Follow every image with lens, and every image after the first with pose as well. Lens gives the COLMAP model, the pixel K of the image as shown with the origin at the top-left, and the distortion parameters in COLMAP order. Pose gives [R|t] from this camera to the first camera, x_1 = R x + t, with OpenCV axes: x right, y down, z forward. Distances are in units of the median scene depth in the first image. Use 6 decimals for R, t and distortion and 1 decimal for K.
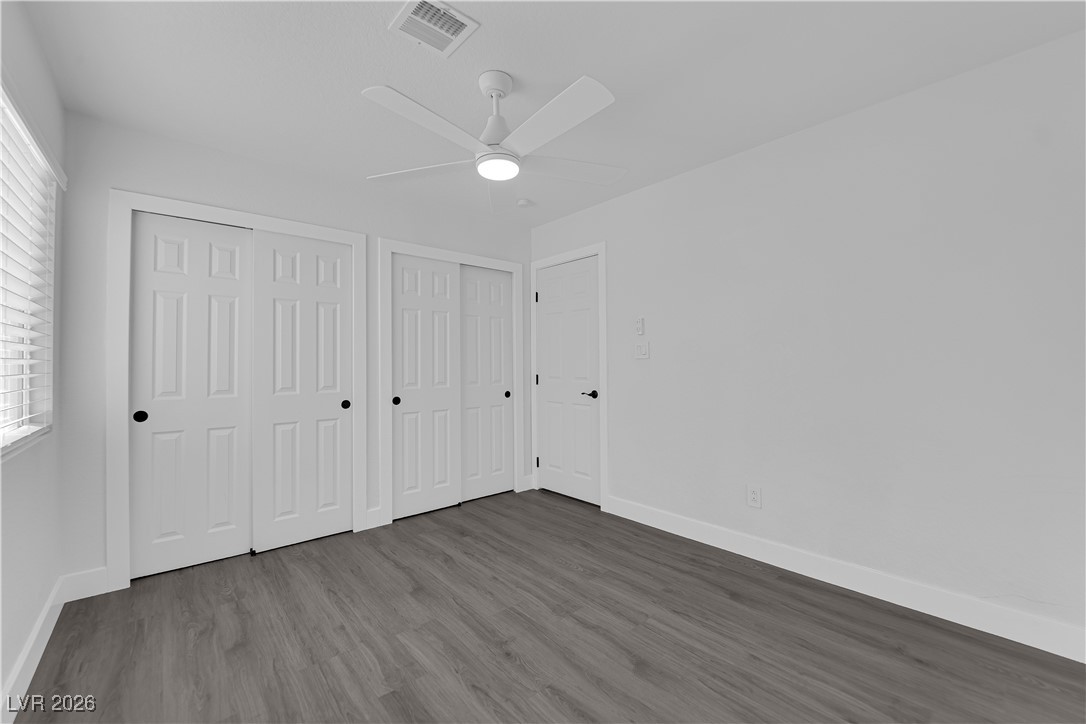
lens RADIAL K [[438.2, 0, 542.9], [0, 438.2, 362.0], [0, 0, 1]] dist [-0.012273, -0.001724]
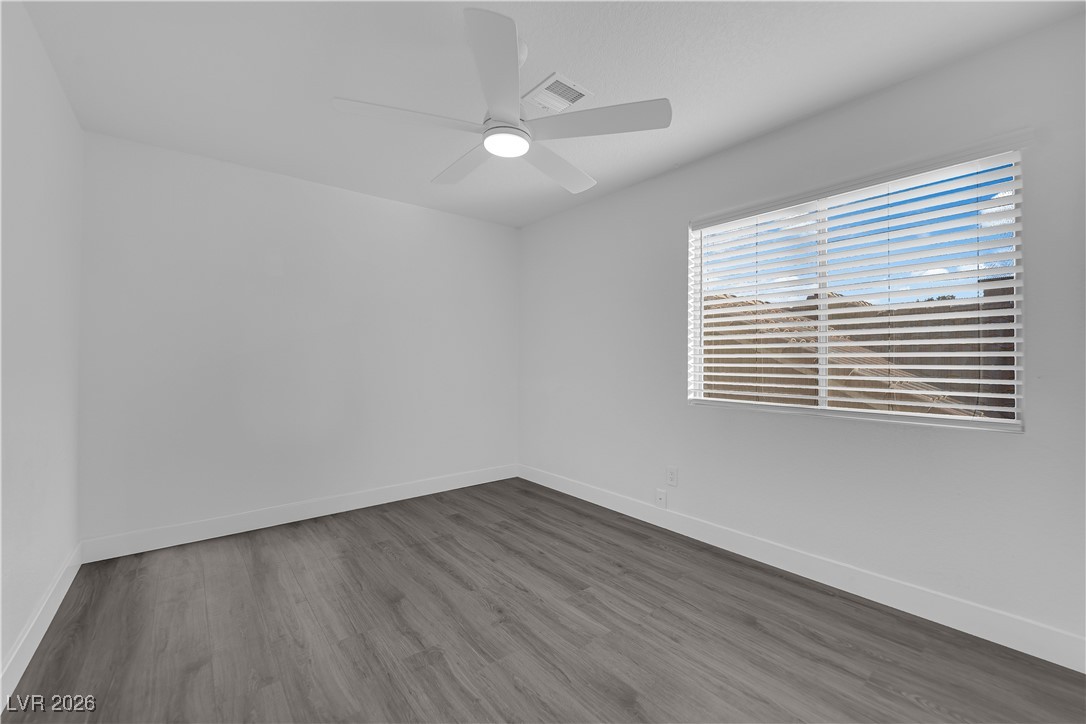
lens RADIAL K [[438.2, 0, 542.7], [0, 438.2, 361.3], [0, 0, 1]] dist [-0.012273, -0.001724]
pose [[-0.999419, 0.005055, 0.033717, -0.216165], [0.004939, 0.999982, -0.003506, 0.015979], [-0.033734, -0.003337, -0.999425, 1.977886]]
